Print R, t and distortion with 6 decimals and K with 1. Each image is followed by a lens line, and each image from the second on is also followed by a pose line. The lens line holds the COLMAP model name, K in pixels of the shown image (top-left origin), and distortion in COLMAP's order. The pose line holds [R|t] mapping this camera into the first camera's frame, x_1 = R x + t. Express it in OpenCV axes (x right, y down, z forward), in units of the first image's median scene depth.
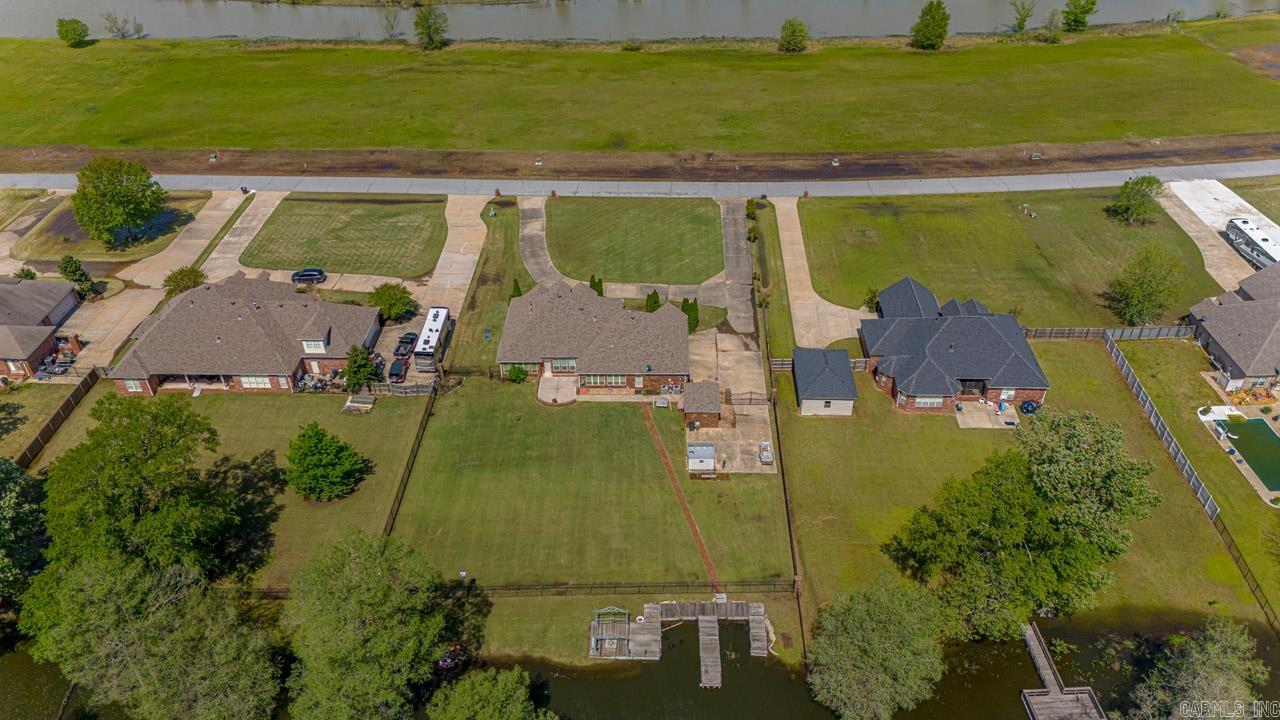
lens RADIAL K [[927.2, 0, 642.2], [0, 927.2, 359.3], [0, 0, 1]] dist [0.098983, -0.122825]
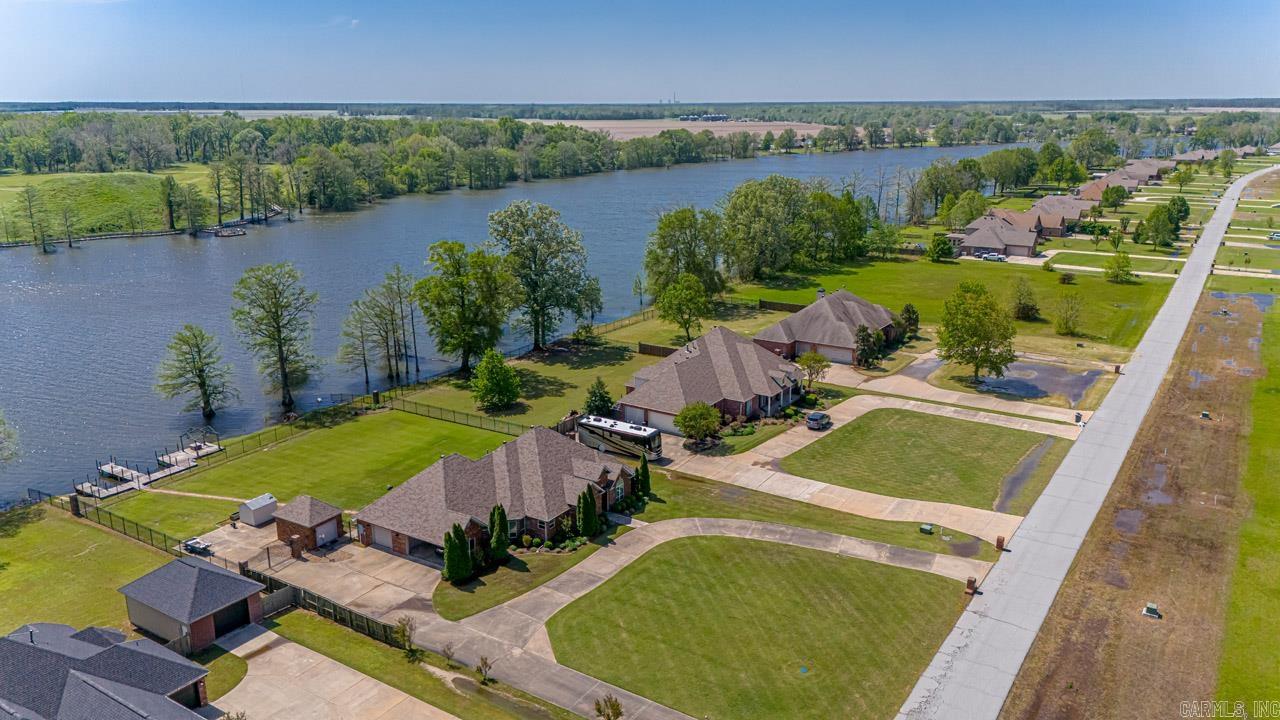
lens RADIAL K [[927.2, 0, 642.2], [0, 927.2, 359.3], [0, 0, 1]] dist [0.098983, -0.122825]
pose [[-0.517652, 0.241844, -0.820700, 0.404466], [-0.503078, 0.689848, 0.520598, -0.456044], [0.692062, 0.682364, -0.235435, 0.944332]]
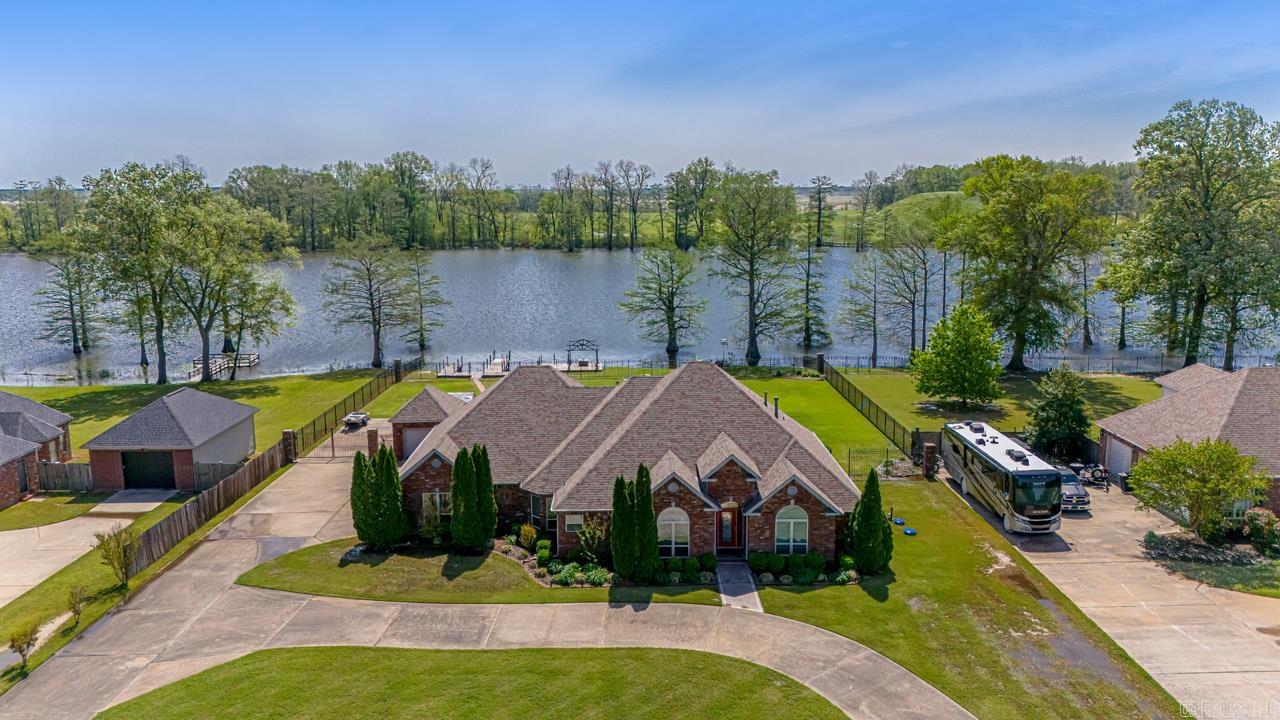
lens RADIAL K [[927.2, 0, 642.2], [0, 927.2, 359.3], [0, 0, 1]] dist [0.098983, -0.122825]
pose [[-0.998985, 0.026840, -0.036172, -0.036625], [-0.008191, 0.681420, 0.731846, -0.299626], [0.044291, 0.731400, -0.680509, 1.000310]]
